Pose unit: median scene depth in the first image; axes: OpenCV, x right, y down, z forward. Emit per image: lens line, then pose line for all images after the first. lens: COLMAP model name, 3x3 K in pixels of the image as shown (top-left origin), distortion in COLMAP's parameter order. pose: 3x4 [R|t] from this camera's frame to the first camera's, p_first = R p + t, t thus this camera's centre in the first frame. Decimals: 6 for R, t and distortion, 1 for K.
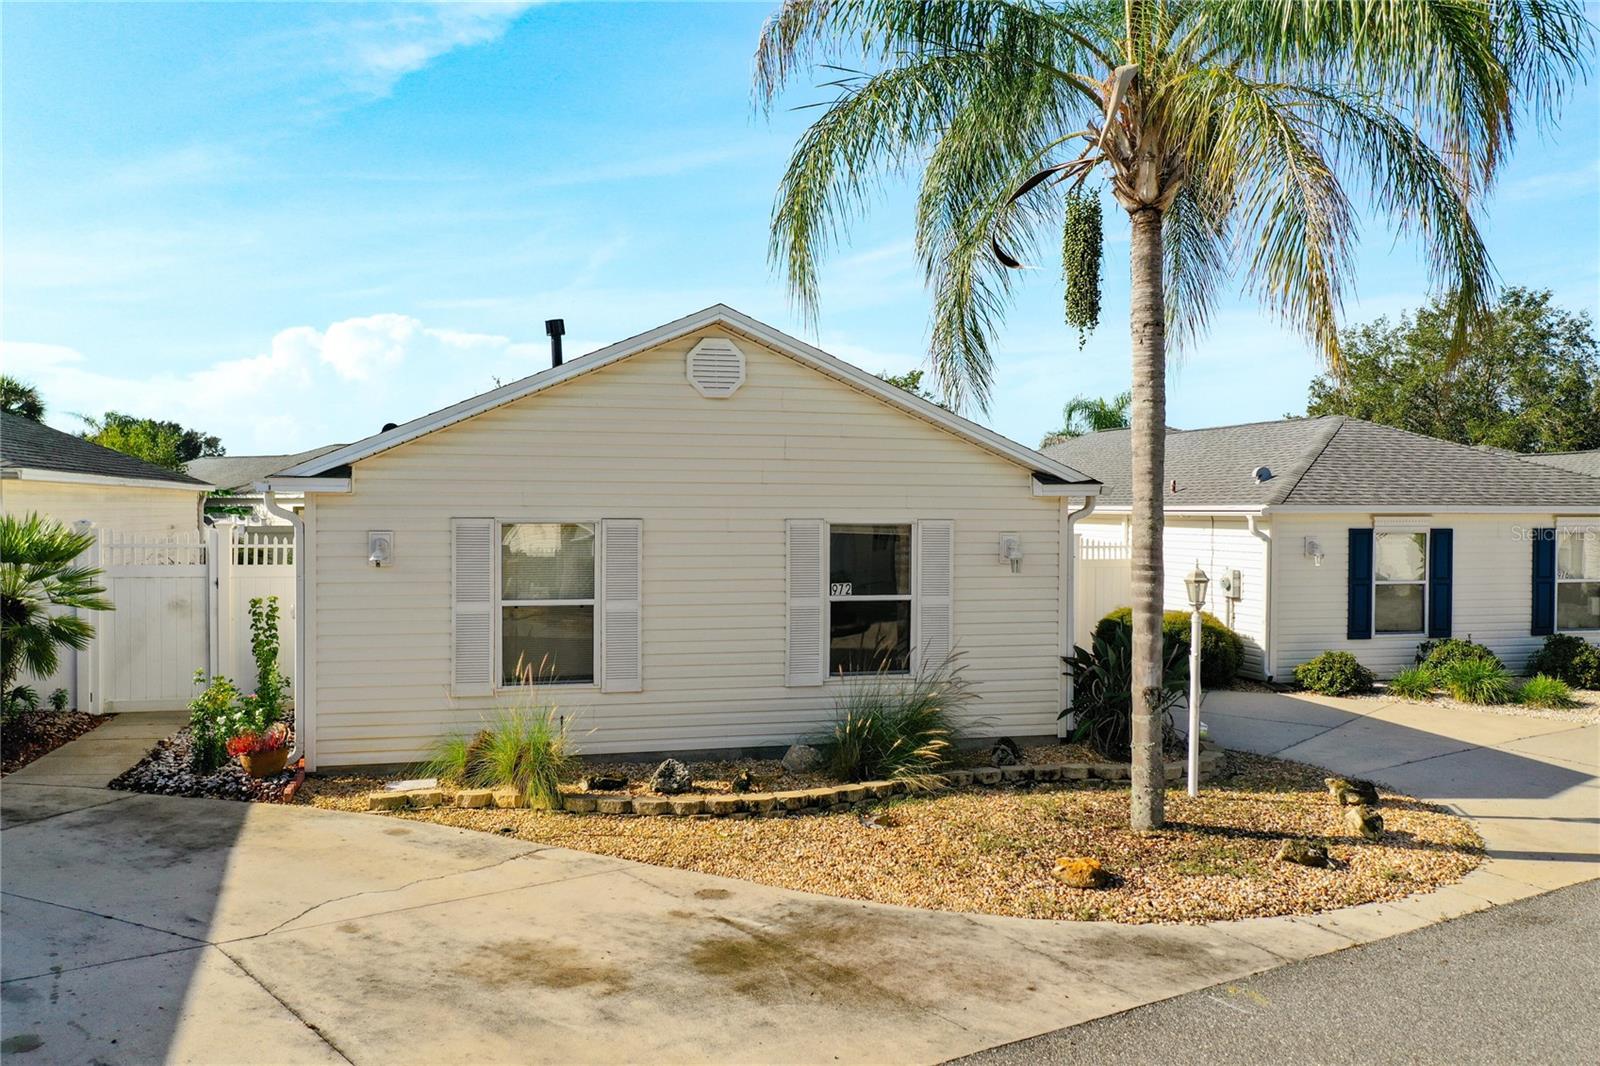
lens RADIAL K [[1255.7, 0, 798.3], [0, 1255.7, 557.1], [0, 0, 1]] dist [-0.018164, 0.000093]
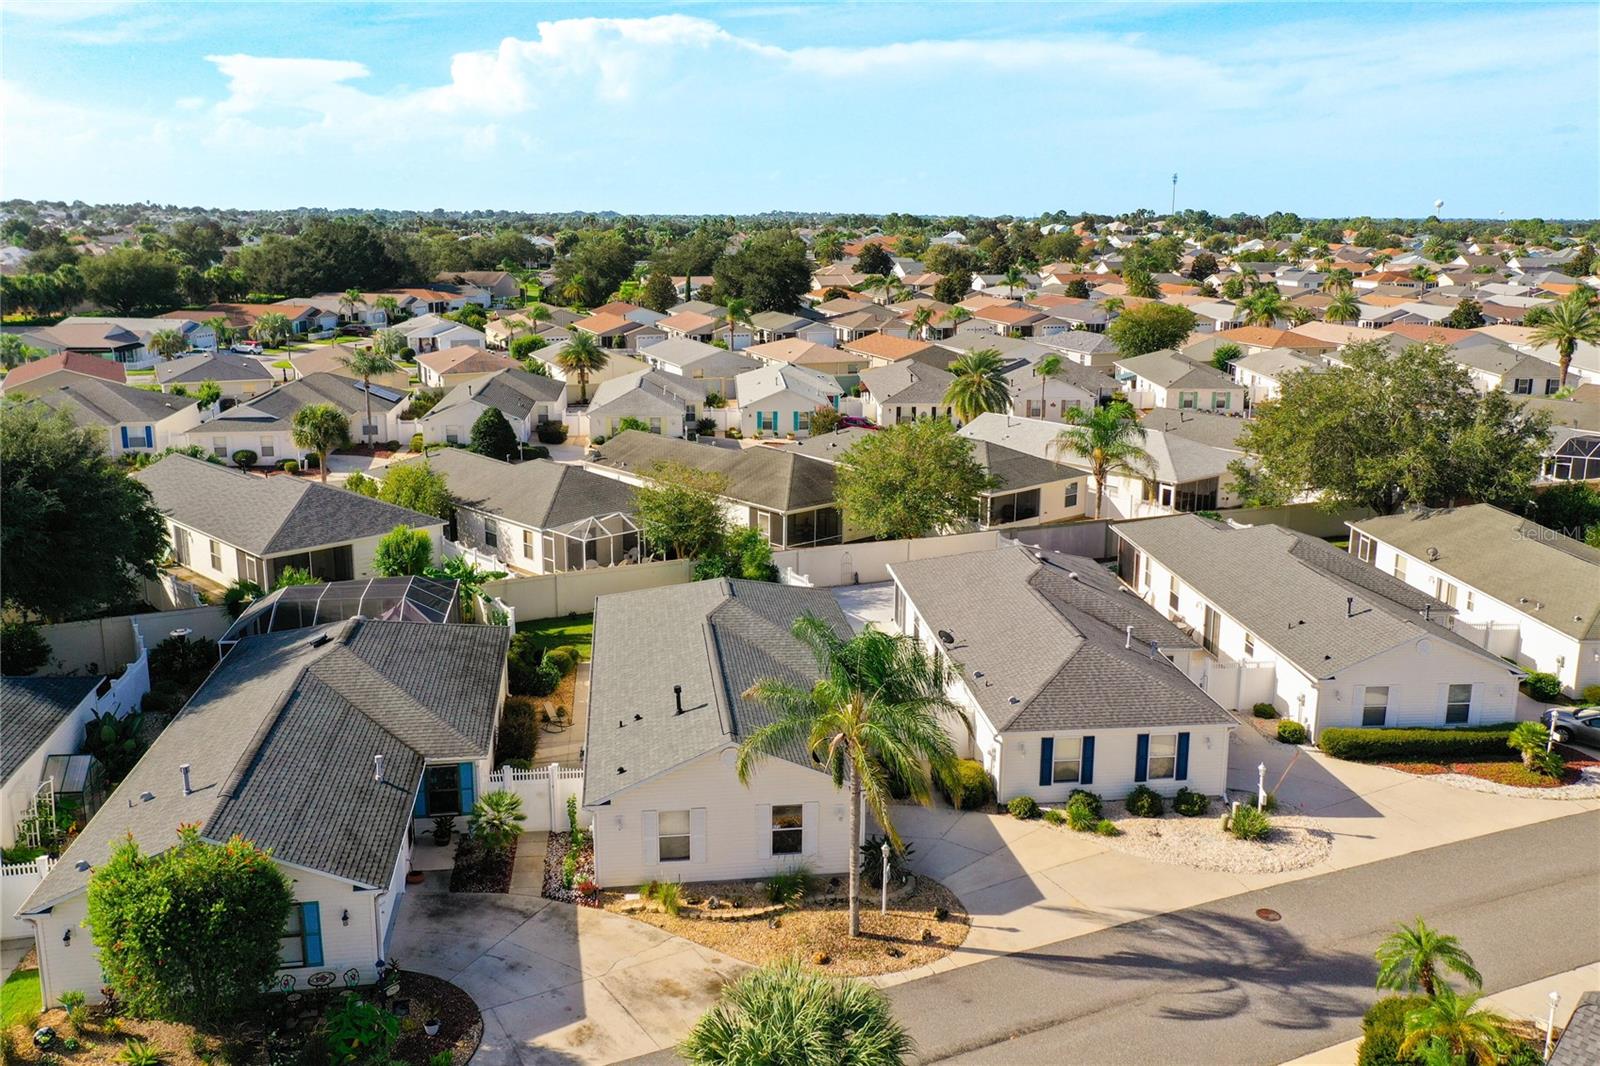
lens RADIAL K [[1216.8, 0, 800.0], [0, 1216.8, 533.0], [0, 0, 1]] dist [-0.075813, -0.000616]
pose [[0.993340, 0.024665, -0.112545, 0.408831], [-0.004060, 0.983705, 0.179744, -1.209033], [0.115145, -0.178090, 0.977254, -1.670488]]
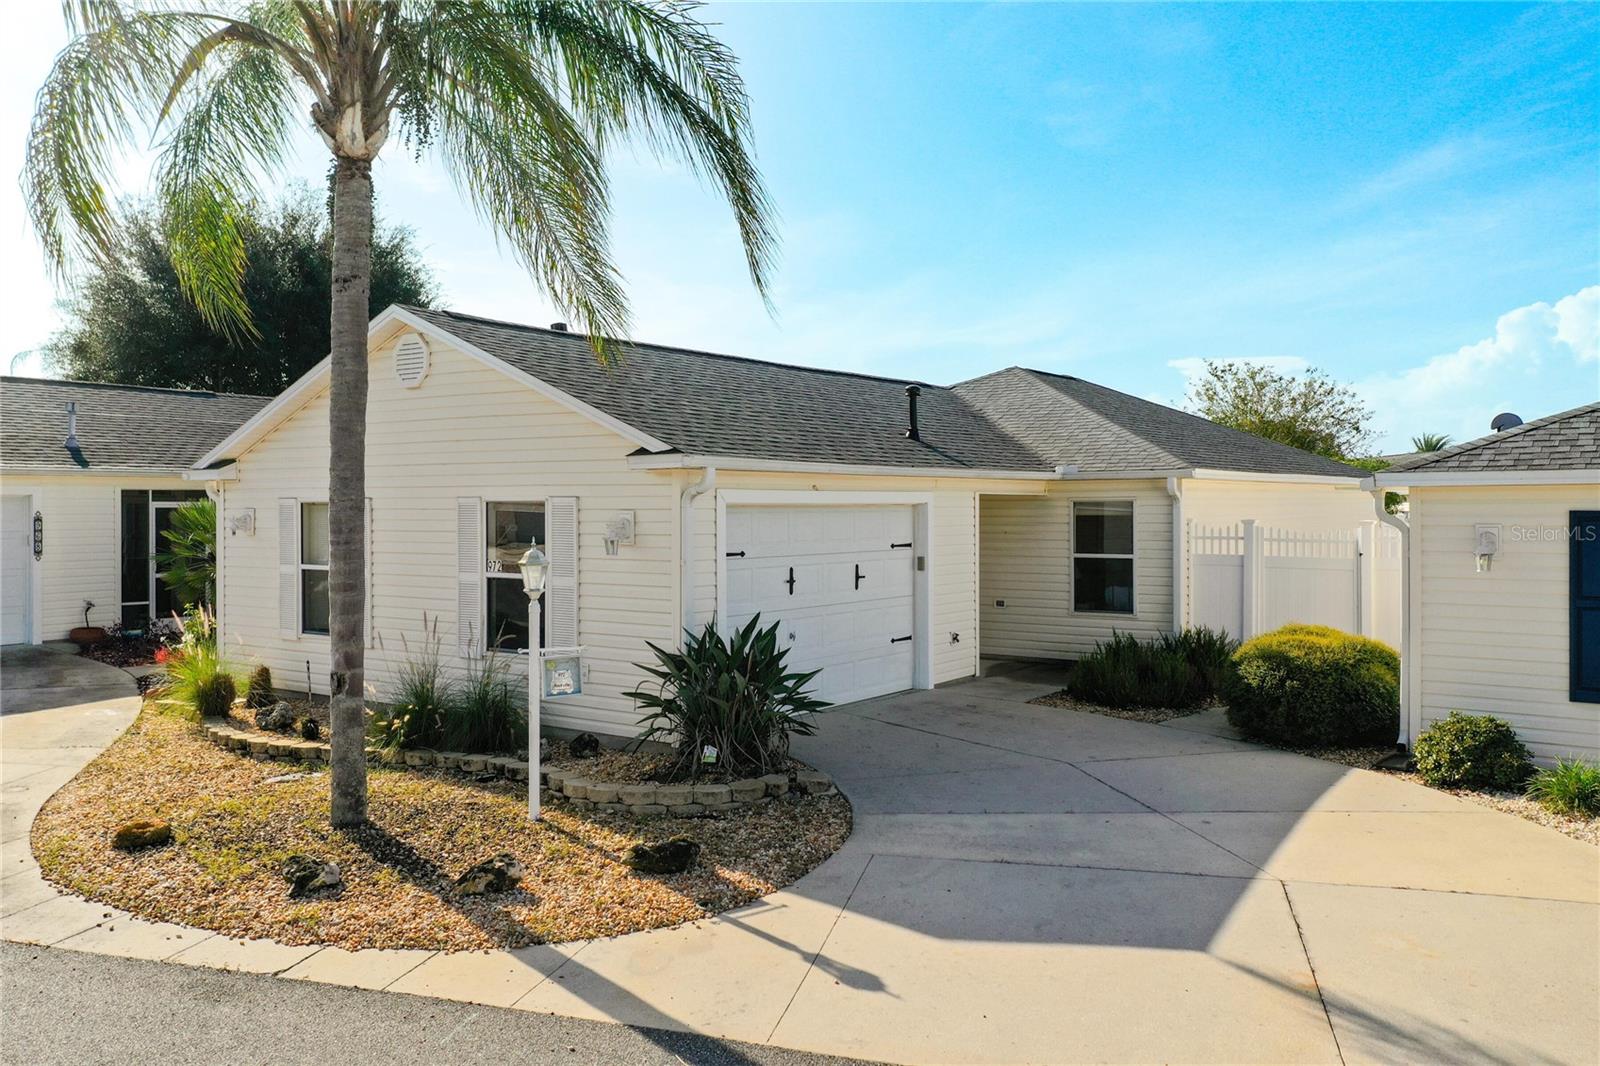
lens RADIAL K [[1280.5, 0, 798.4], [0, 1280.5, 508.0], [0, 0, 1]] dist [0.002973, 0.004706]
pose [[0.663042, -0.002140, -0.748579, 1.055863], [-0.025143, 0.999368, -0.025127, -0.001144], [0.748160, 0.035481, 0.662569, 0.537771]]
